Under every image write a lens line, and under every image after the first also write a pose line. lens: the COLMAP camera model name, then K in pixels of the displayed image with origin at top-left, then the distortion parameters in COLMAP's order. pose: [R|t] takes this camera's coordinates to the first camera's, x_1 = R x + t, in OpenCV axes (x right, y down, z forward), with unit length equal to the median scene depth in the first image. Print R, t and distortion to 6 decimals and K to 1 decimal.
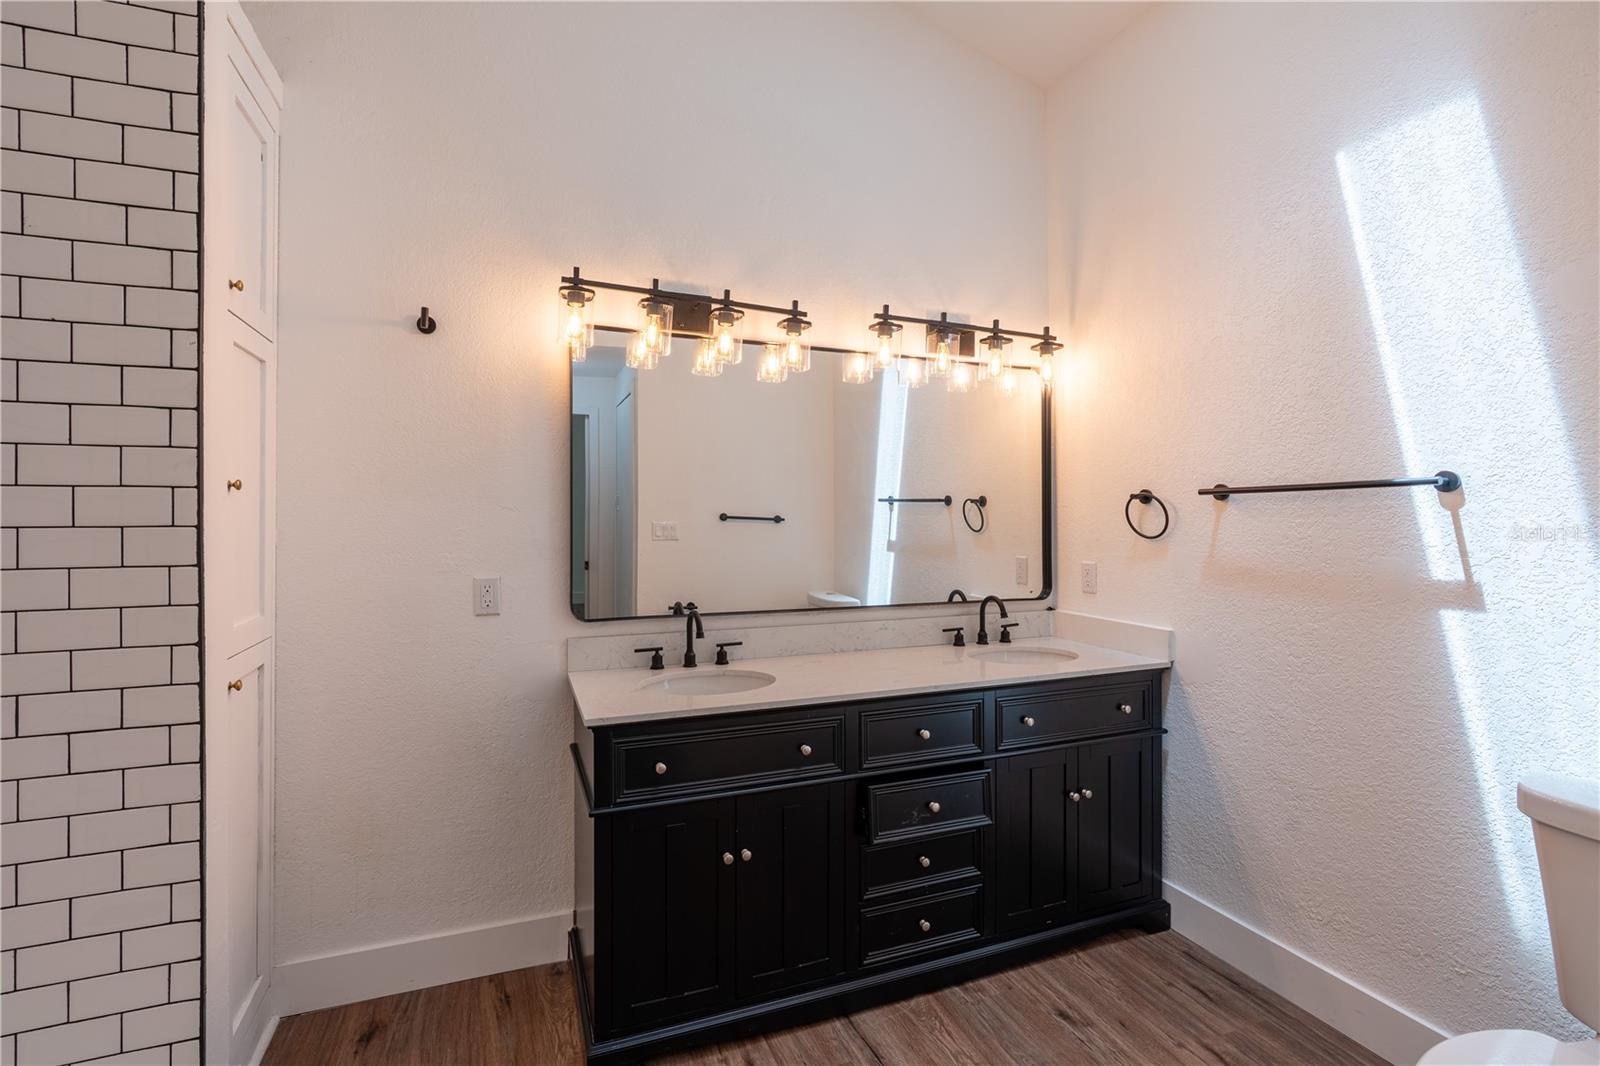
lens RADIAL K [[721.6, 0, 794.7], [0, 721.6, 532.5], [0, 0, 1]] dist [-0.010360, 0.006552]
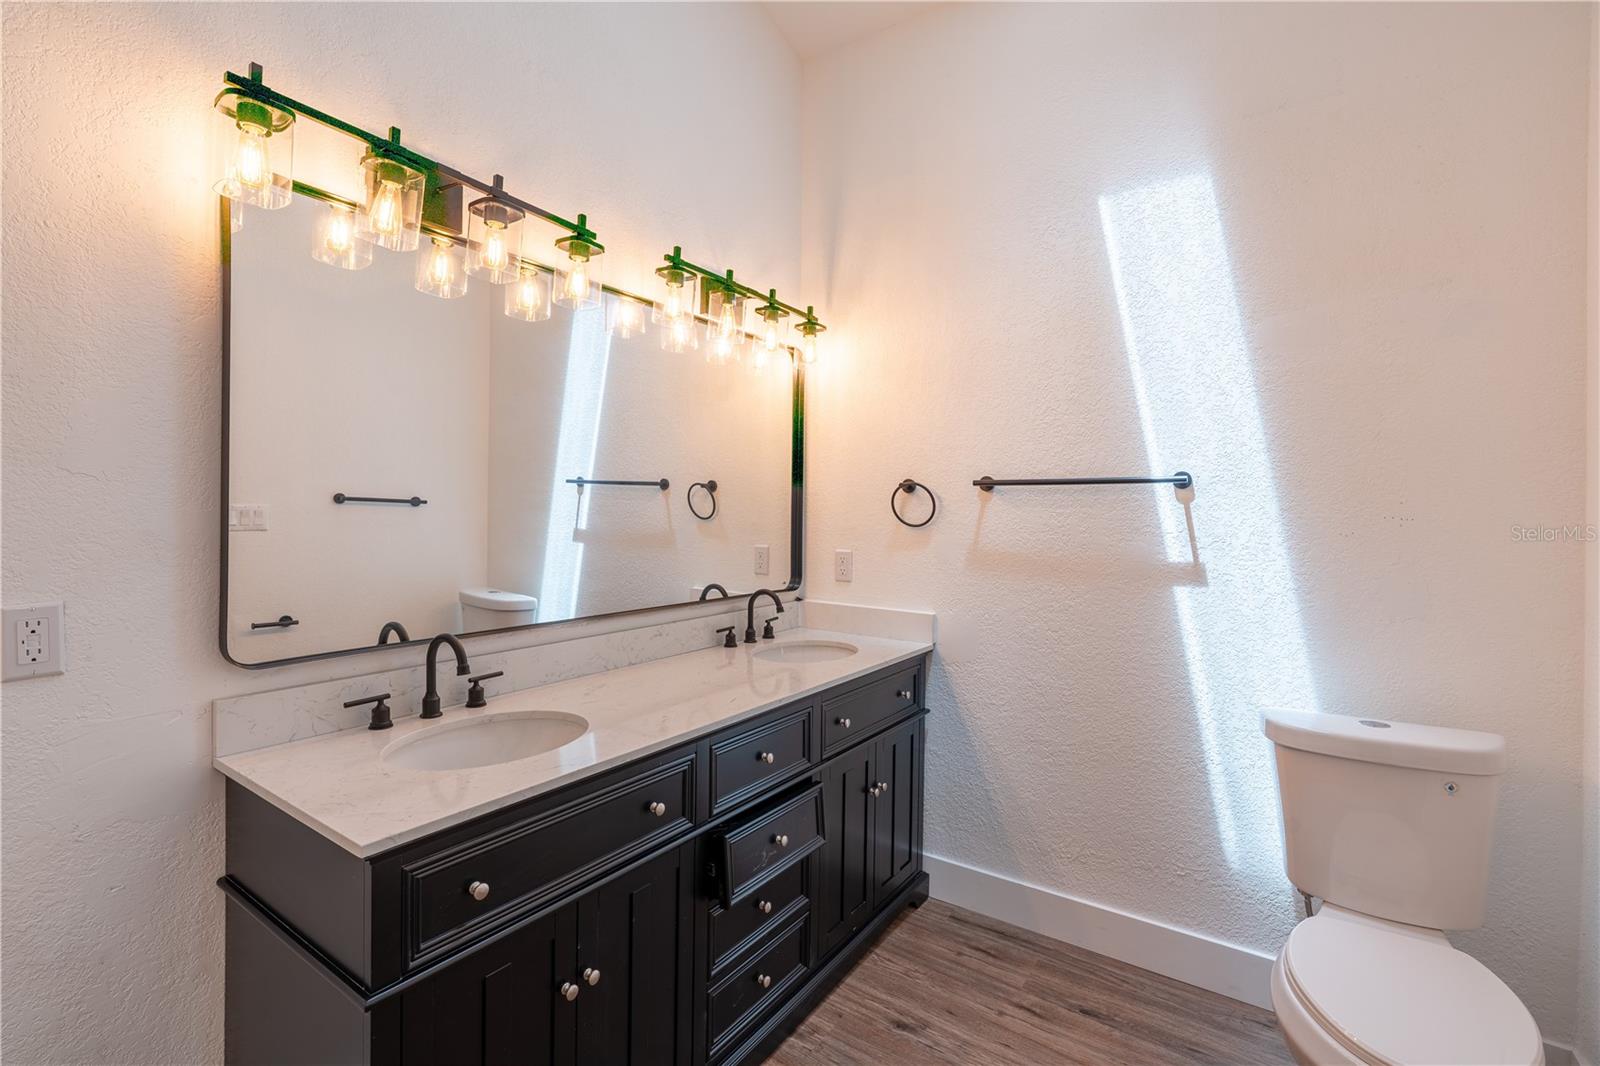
lens RADIAL K [[719.6, 0, 790.5], [0, 719.6, 524.3], [0, 0, 1]] dist [-0.010806, 0.005912]
pose [[0.833827, -0.000790, 0.552025, -0.250591], [-0.003149, 0.999976, 0.006187, -0.000867], [-0.552017, -0.006898, 0.833805, 0.264772]]
